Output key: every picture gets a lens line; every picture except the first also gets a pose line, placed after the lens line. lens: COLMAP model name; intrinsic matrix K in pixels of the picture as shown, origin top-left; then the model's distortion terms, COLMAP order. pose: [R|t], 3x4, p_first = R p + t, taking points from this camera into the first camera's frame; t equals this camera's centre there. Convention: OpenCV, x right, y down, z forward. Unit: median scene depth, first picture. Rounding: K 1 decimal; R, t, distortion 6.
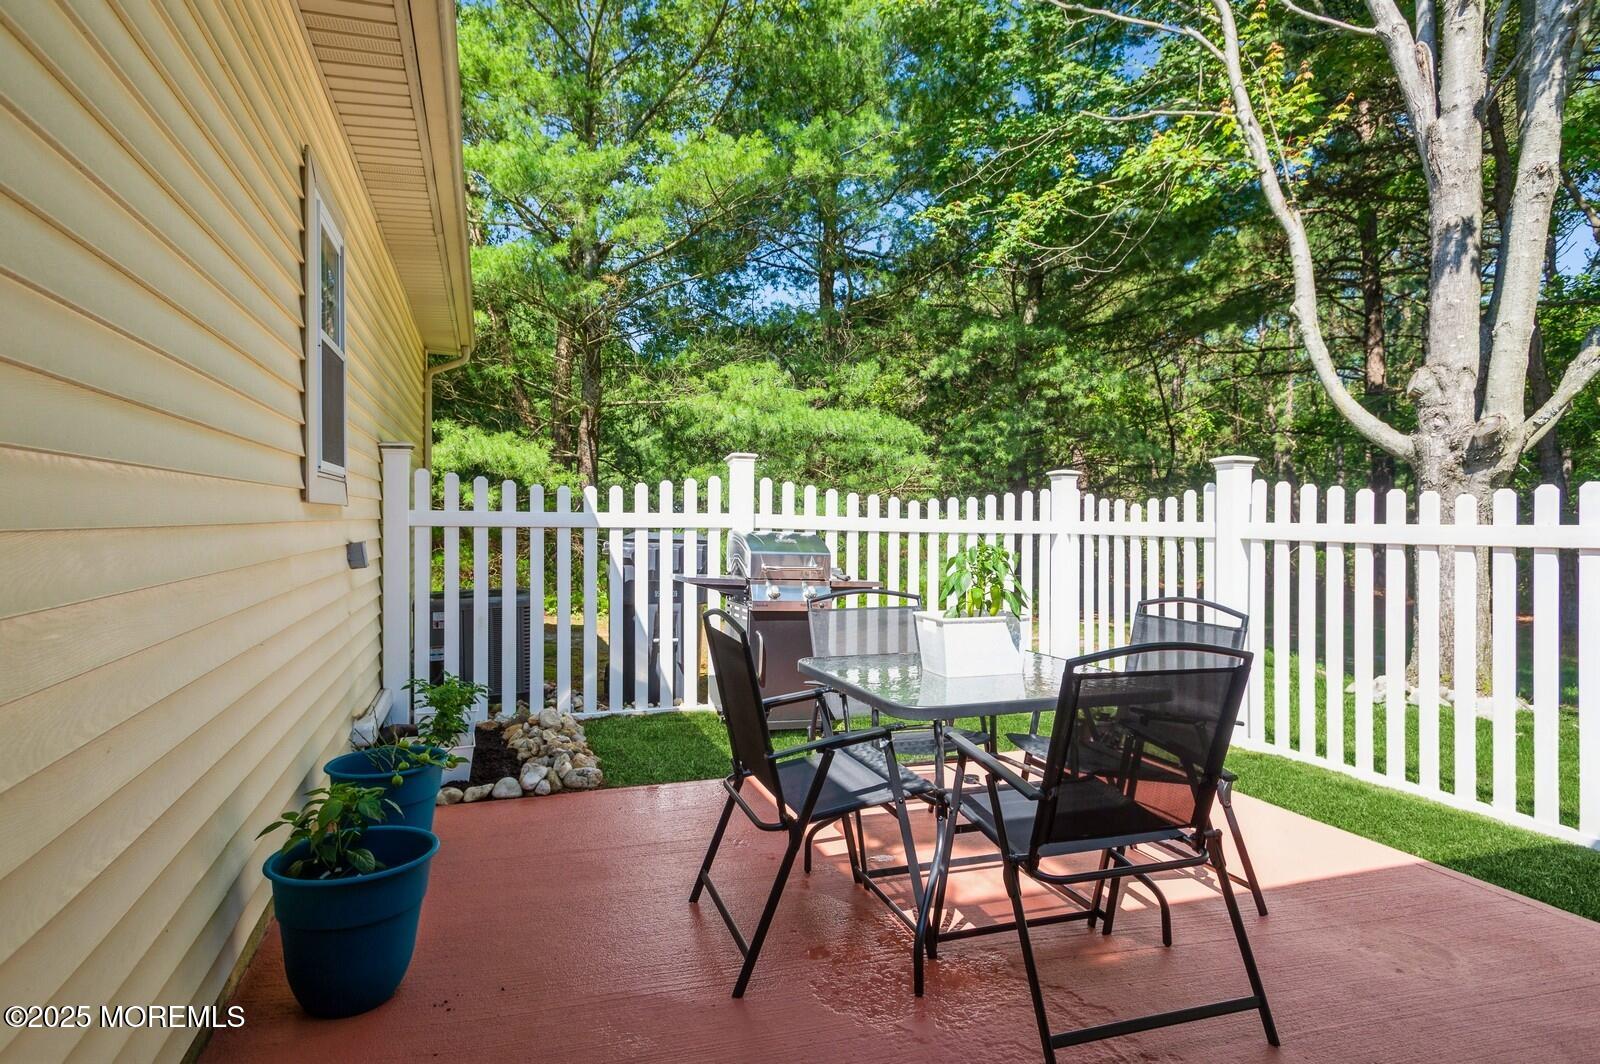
lens RADIAL K [[957.1, 0, 799.7], [0, 957.1, 526.2], [0, 0, 1]] dist [0.004508, 0.000046]
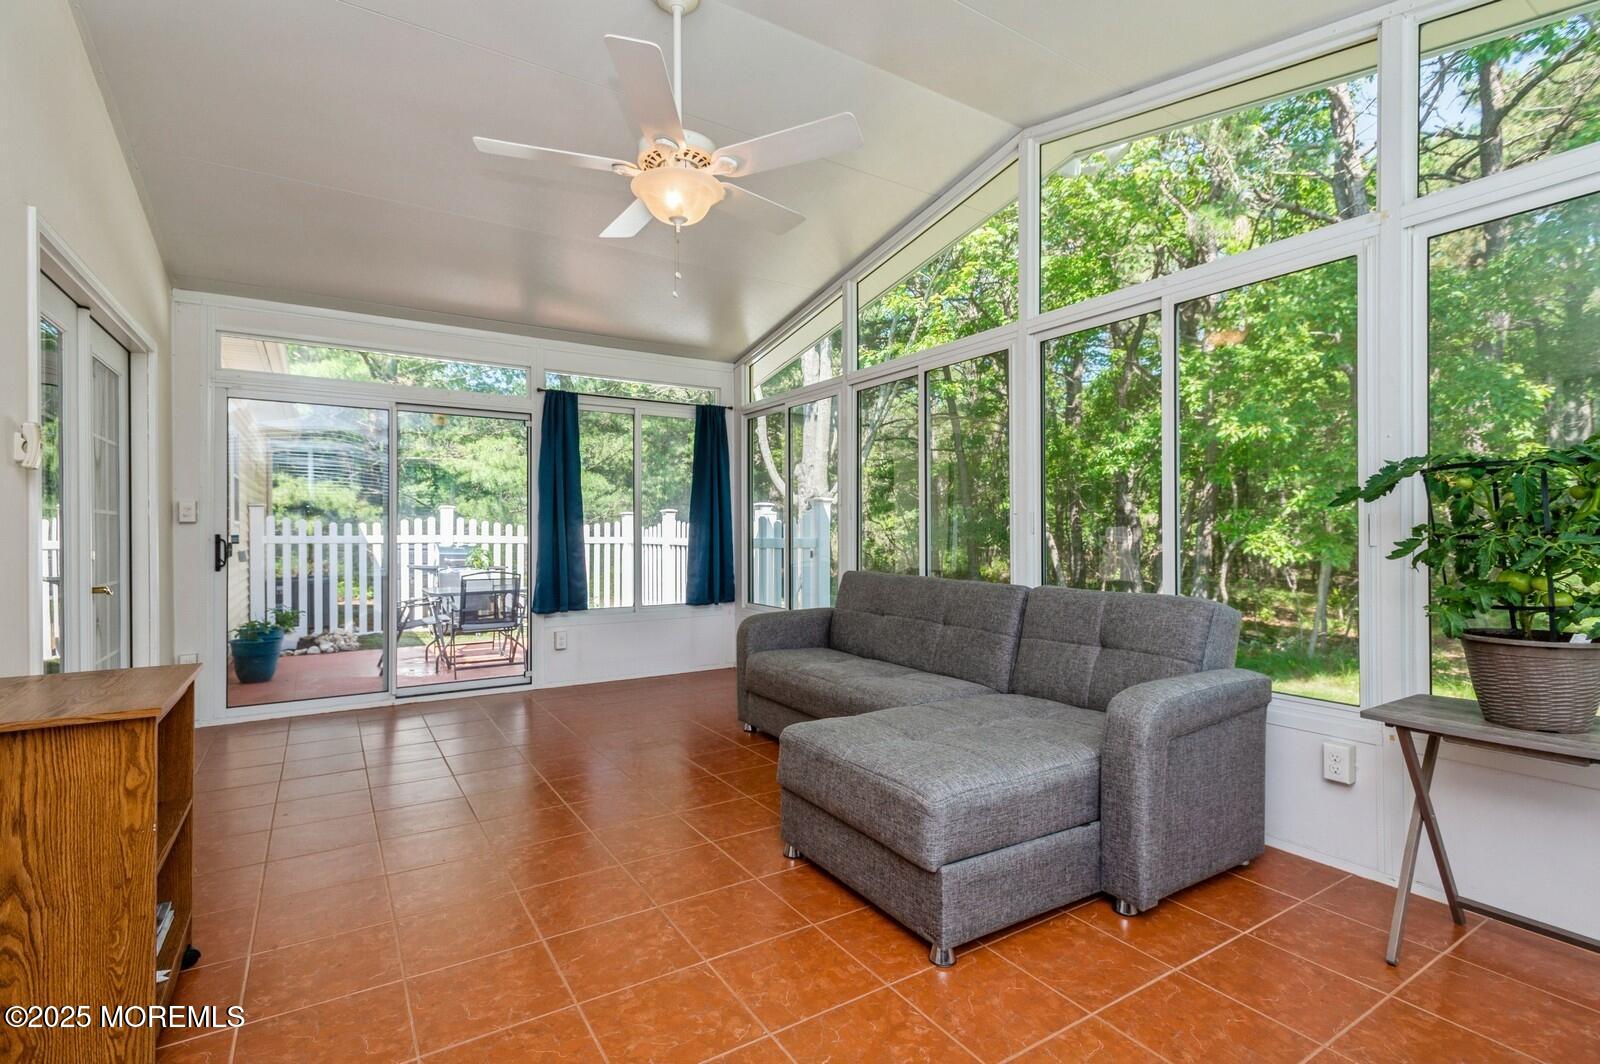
lens RADIAL K [[772.2, 0, 798.9], [0, 772.2, 529.8], [0, 0, 1]] dist [-0.000179, 0.000382]
pose [[0.971763, -0.008184, 0.235817, 0.287708], [0.010571, 0.999905, -0.008861, -0.002465], [-0.235722, 0.011103, 0.971757, -0.797109]]
